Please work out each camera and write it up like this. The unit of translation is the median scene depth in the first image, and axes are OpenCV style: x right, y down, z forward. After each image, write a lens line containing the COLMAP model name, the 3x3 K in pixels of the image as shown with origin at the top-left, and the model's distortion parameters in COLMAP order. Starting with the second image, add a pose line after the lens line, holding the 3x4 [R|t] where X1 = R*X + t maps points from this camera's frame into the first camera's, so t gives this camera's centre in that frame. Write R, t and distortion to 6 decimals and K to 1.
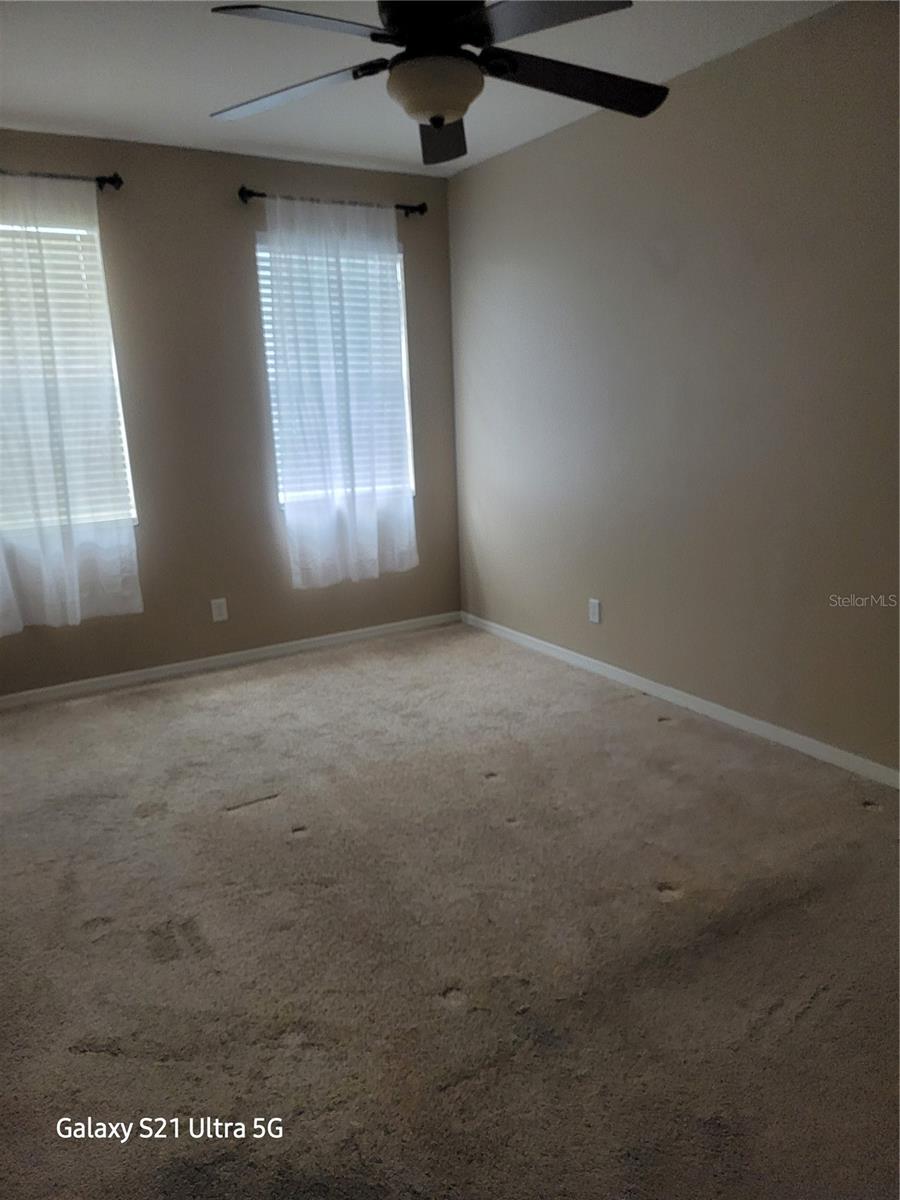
lens RADIAL K [[853.6, 0, 446.5], [0, 853.6, 630.2], [0, 0, 1]] dist [0.036282, -0.001896]
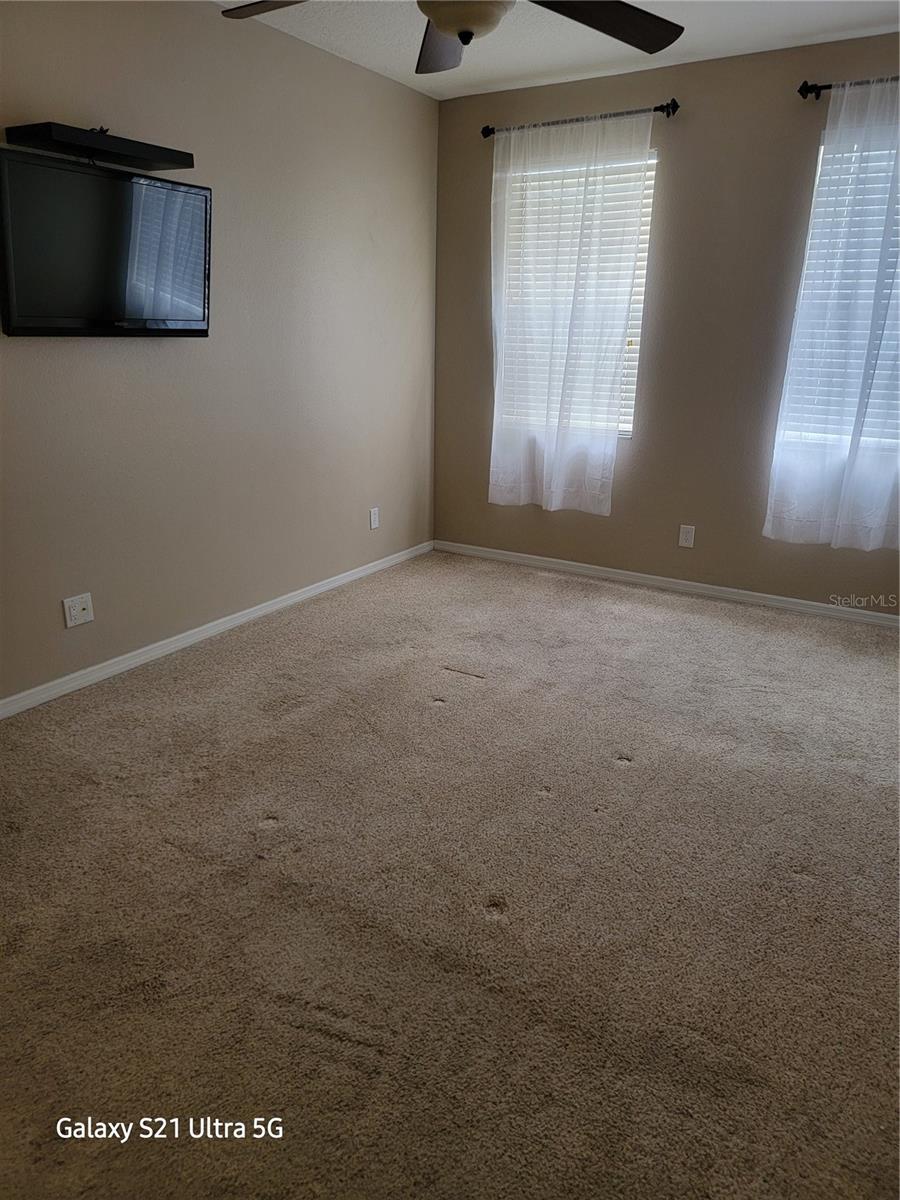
lens RADIAL K [[838.9, 0, 448.0], [0, 838.9, 617.7], [0, 0, 1]] dist [0.094832, -0.086757]
pose [[0.427198, 0.335638, -0.839553, 0.550756], [-0.266948, 0.933974, 0.237553, -0.108477], [0.863852, 0.122635, 0.488590, 0.314577]]
